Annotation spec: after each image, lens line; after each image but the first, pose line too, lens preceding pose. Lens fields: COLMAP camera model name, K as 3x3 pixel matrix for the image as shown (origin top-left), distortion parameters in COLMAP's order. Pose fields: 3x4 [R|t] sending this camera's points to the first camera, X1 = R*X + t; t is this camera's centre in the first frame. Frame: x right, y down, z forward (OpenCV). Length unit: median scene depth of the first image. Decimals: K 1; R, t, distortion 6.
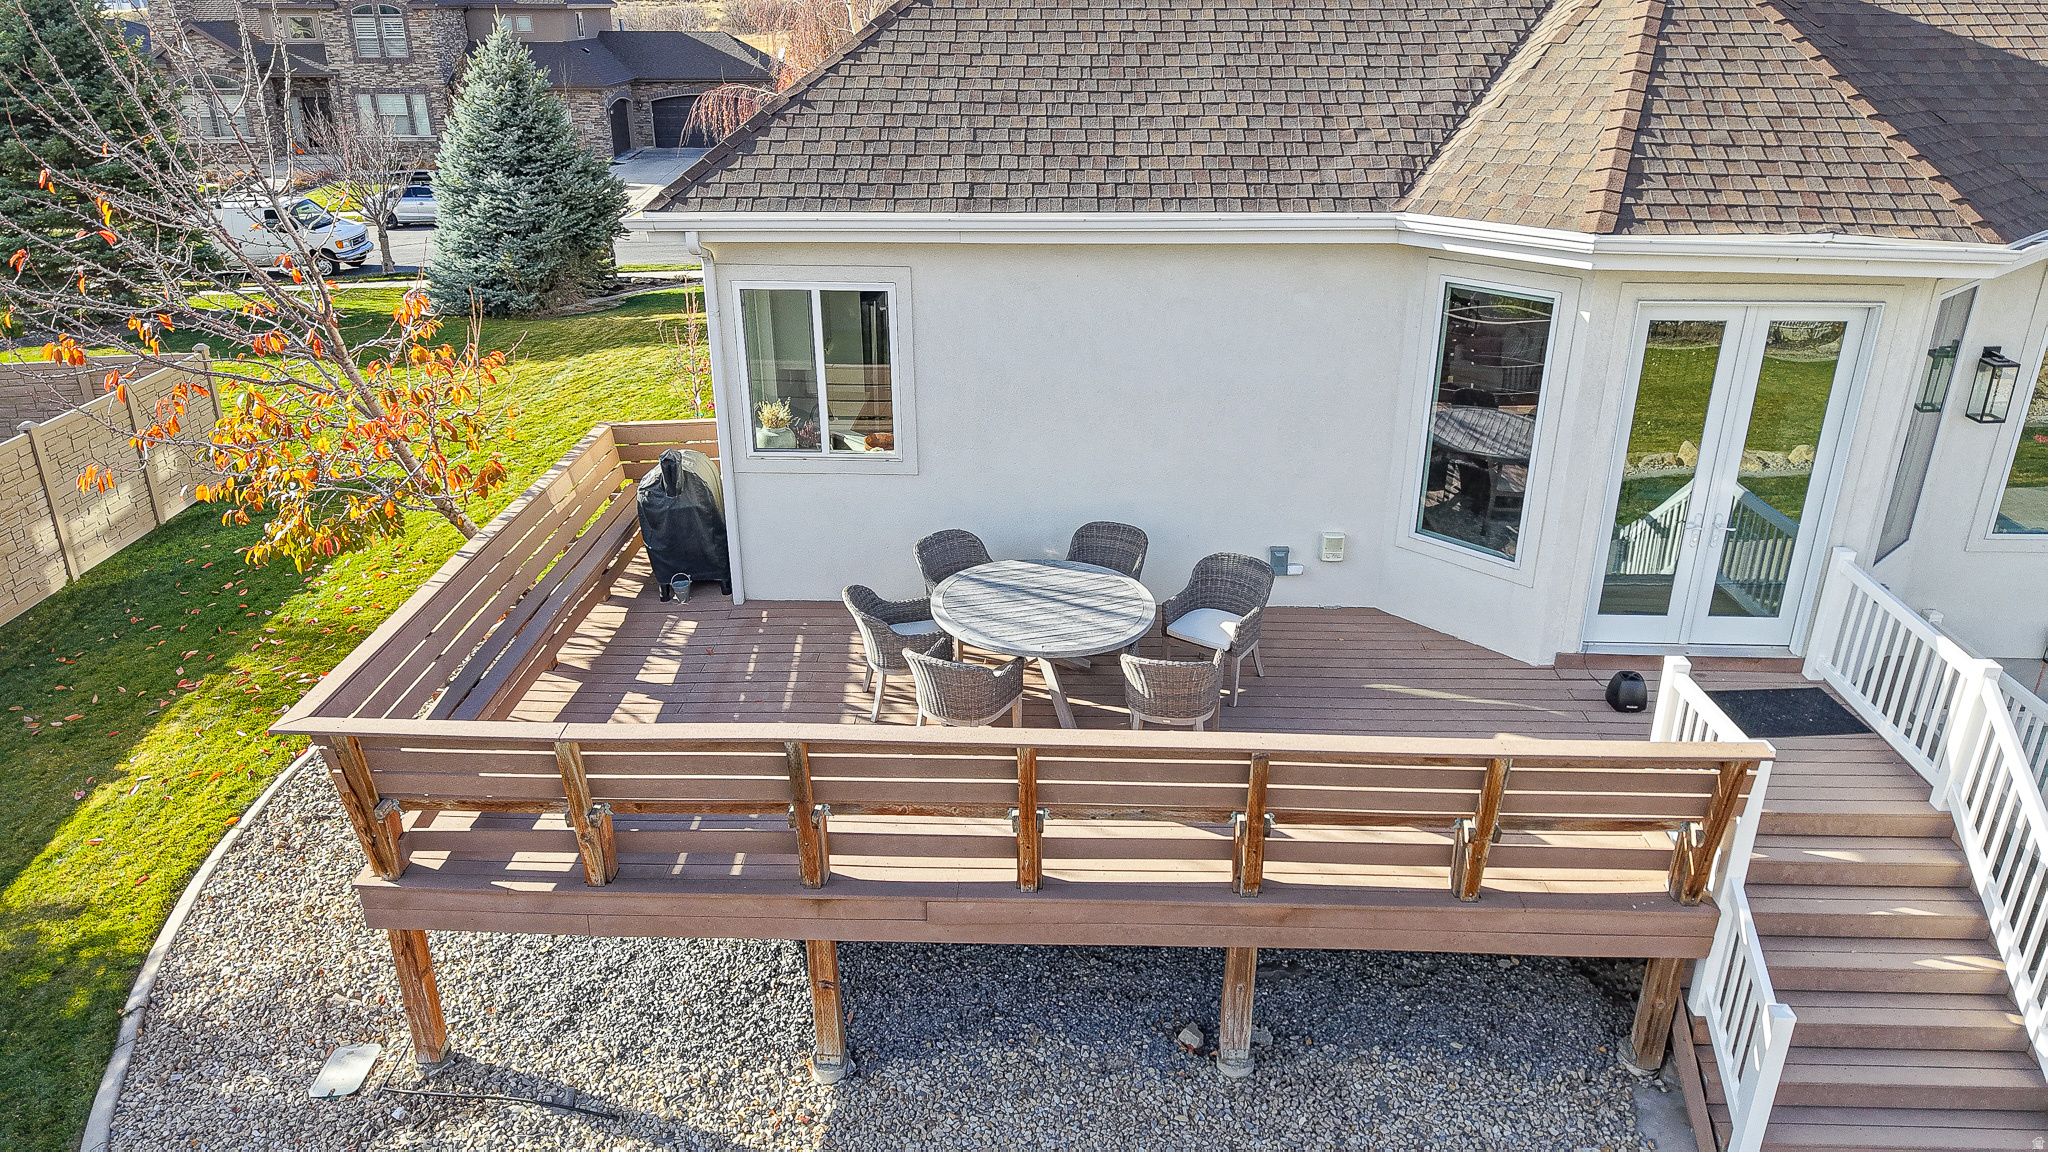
lens RADIAL K [[1364.5, 0, 1031.2], [0, 1364.5, 574.8], [0, 0, 1]] dist [0.052145, -0.070439]
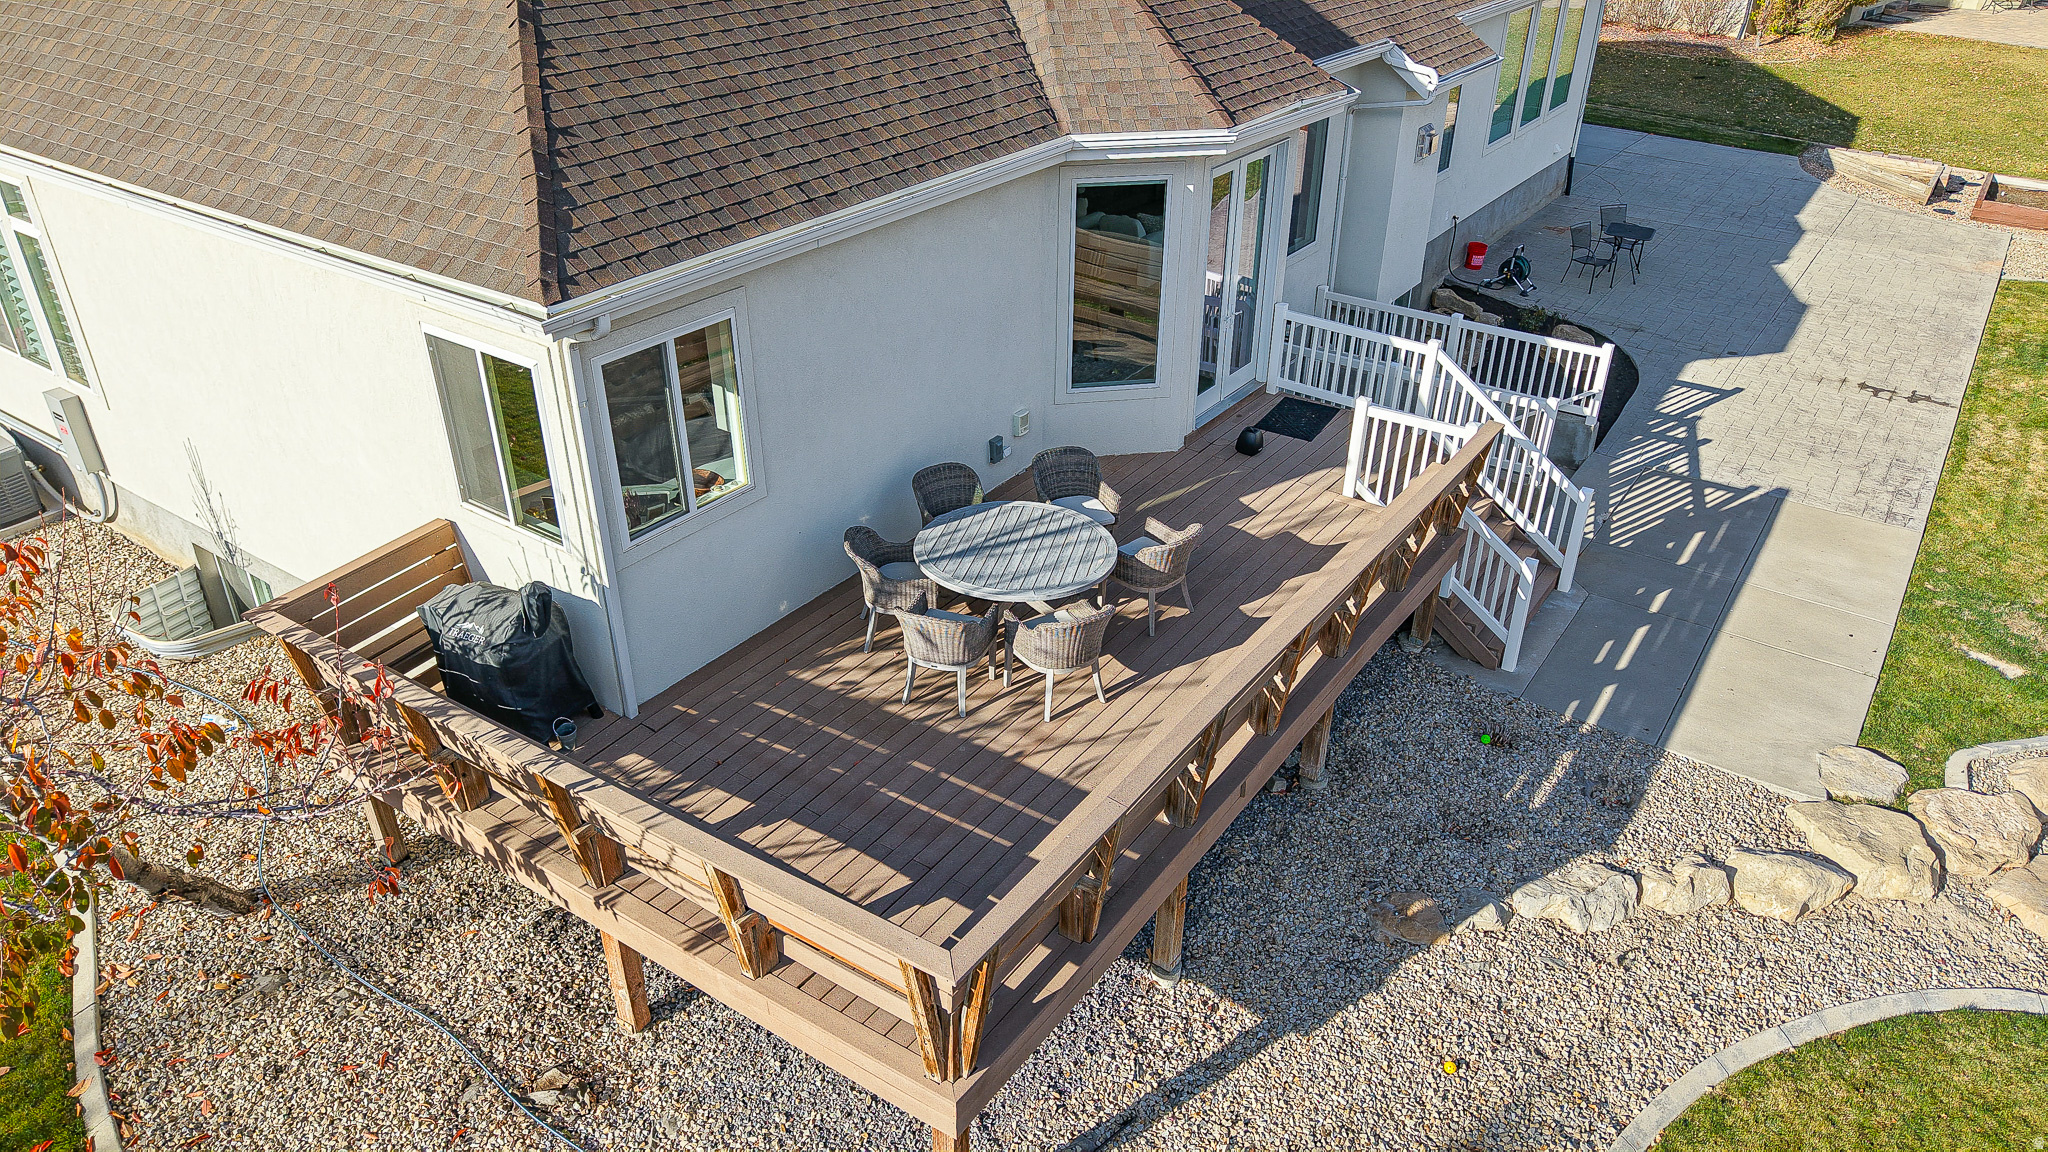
lens RADIAL K [[1375.7, 0, 1025.8], [0, 1375.7, 571.1], [0, 0, 1]] dist [0.042203, -0.048545]
pose [[0.547196, -0.412591, 0.728249, -0.730787], [0.317239, 0.907383, 0.275710, -0.241689], [-0.774556, 0.080161, 0.627406, 0.271993]]
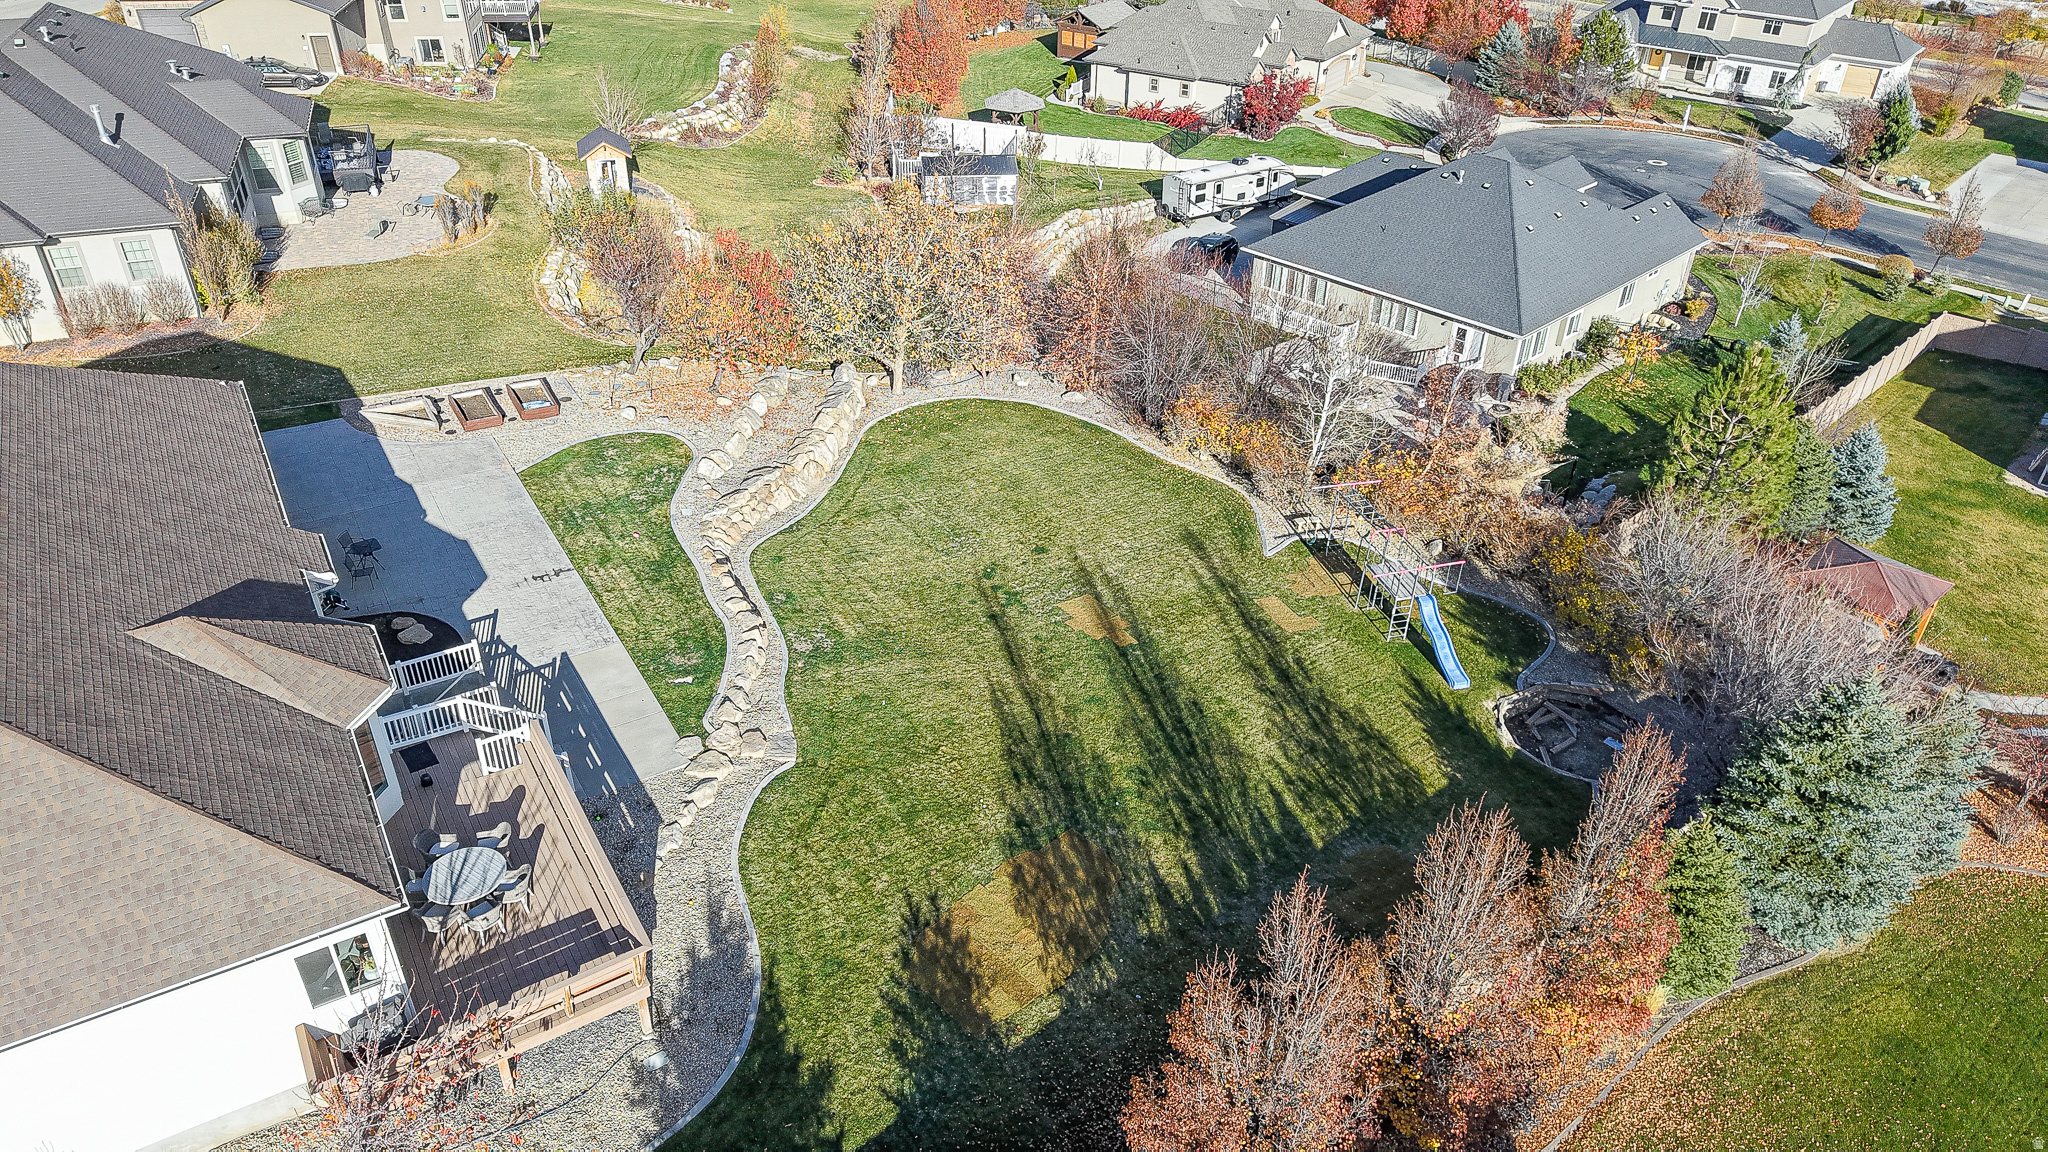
lens RADIAL K [[1371.6, 0, 1025.0], [0, 1371.6, 578.2], [0, 0, 1]] dist [0.043054, -0.052509]
pose [[-0.549836, -0.456974, 0.699182, -2.127161], [0.311996, 0.664122, 0.679412, -1.781614], [-0.774815, 0.591707, -0.222584, 0.339693]]
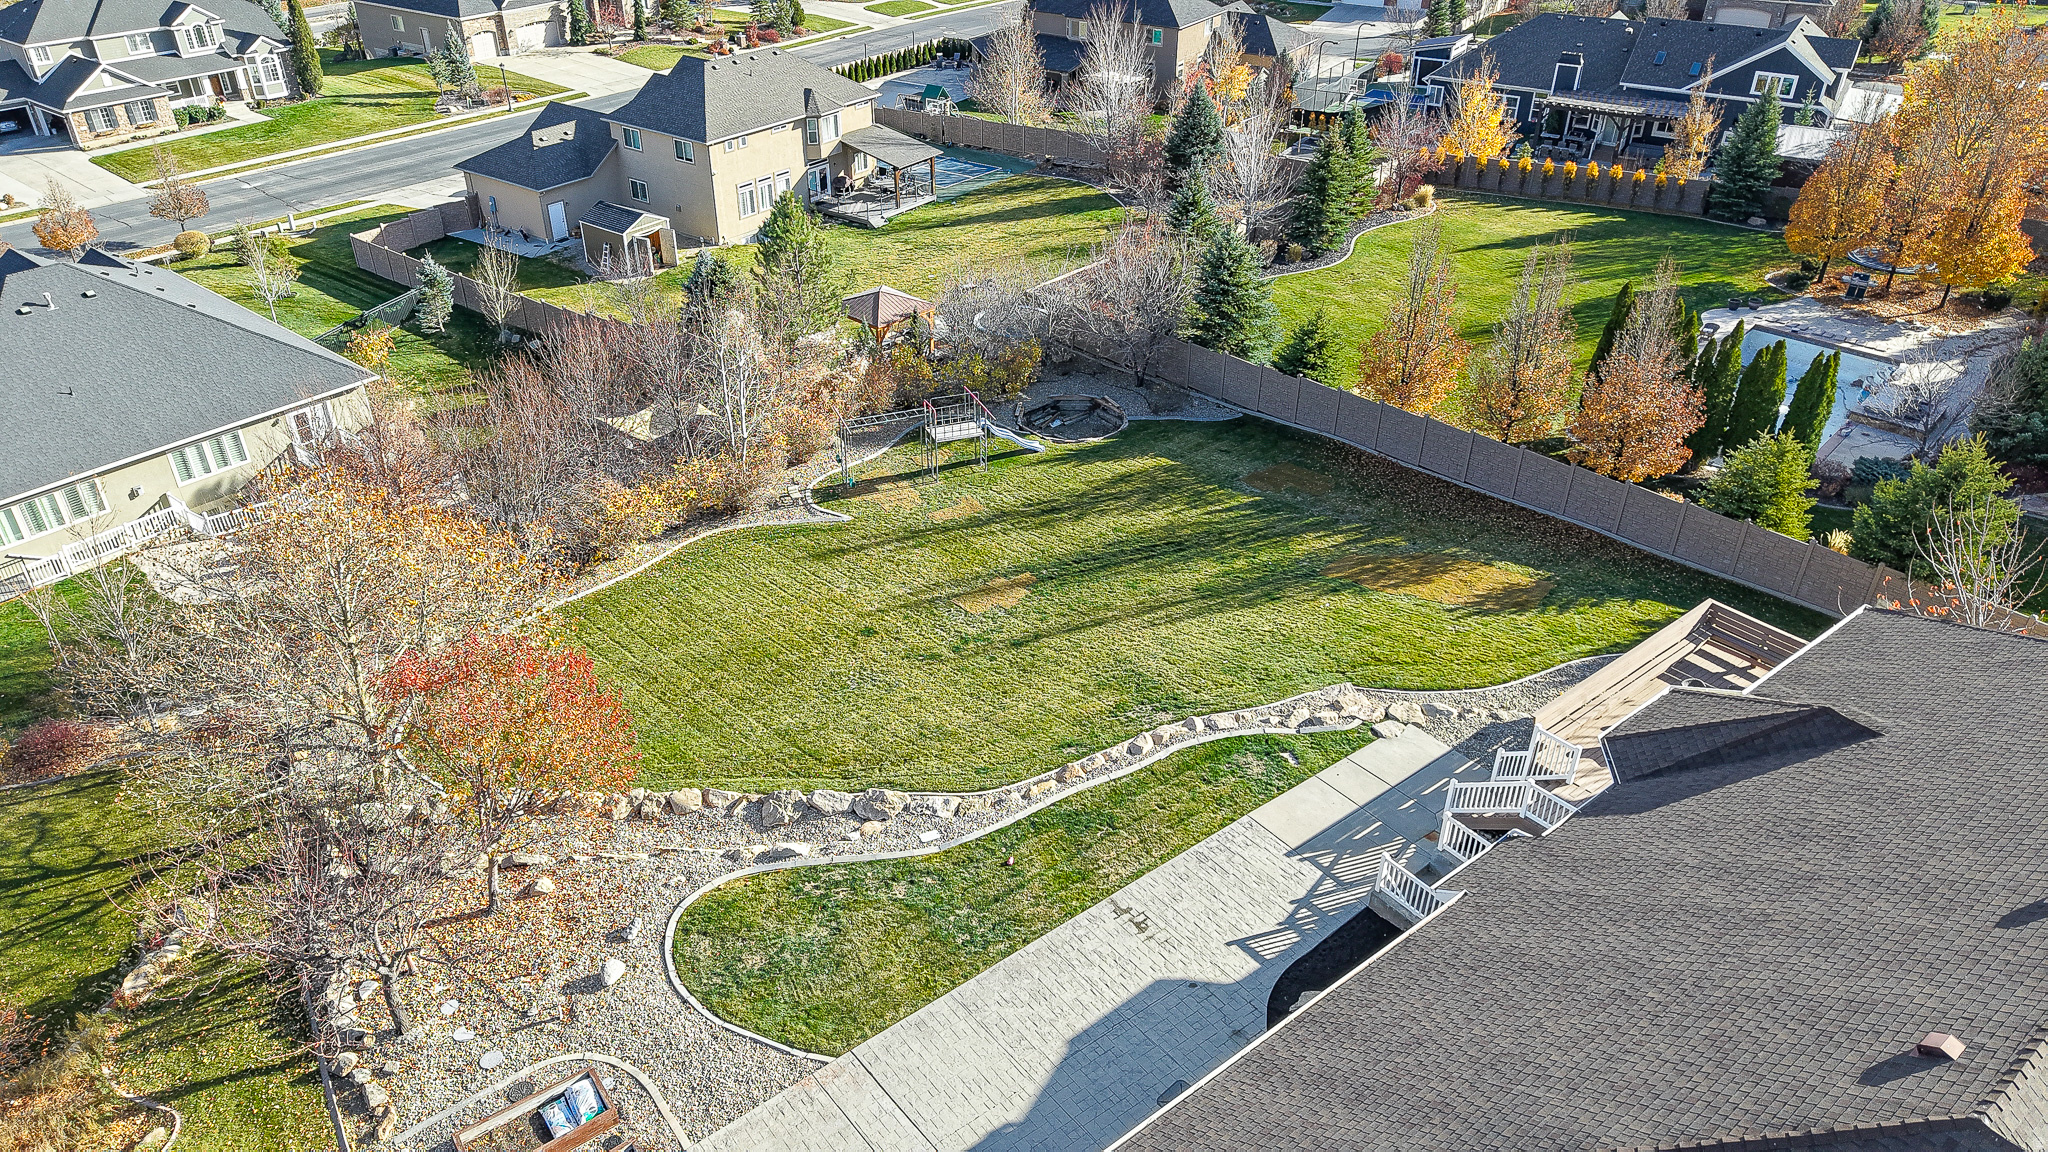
lens RADIAL K [[1371.6, 0, 1025.0], [0, 1371.6, 578.2], [0, 0, 1]] dist [0.043054, -0.052509]
pose [[-0.762596, 0.342775, -0.548591, 2.723221], [-0.257453, 0.617175, 0.743514, -2.022059], [0.593435, 0.708237, -0.382407, 0.951155]]
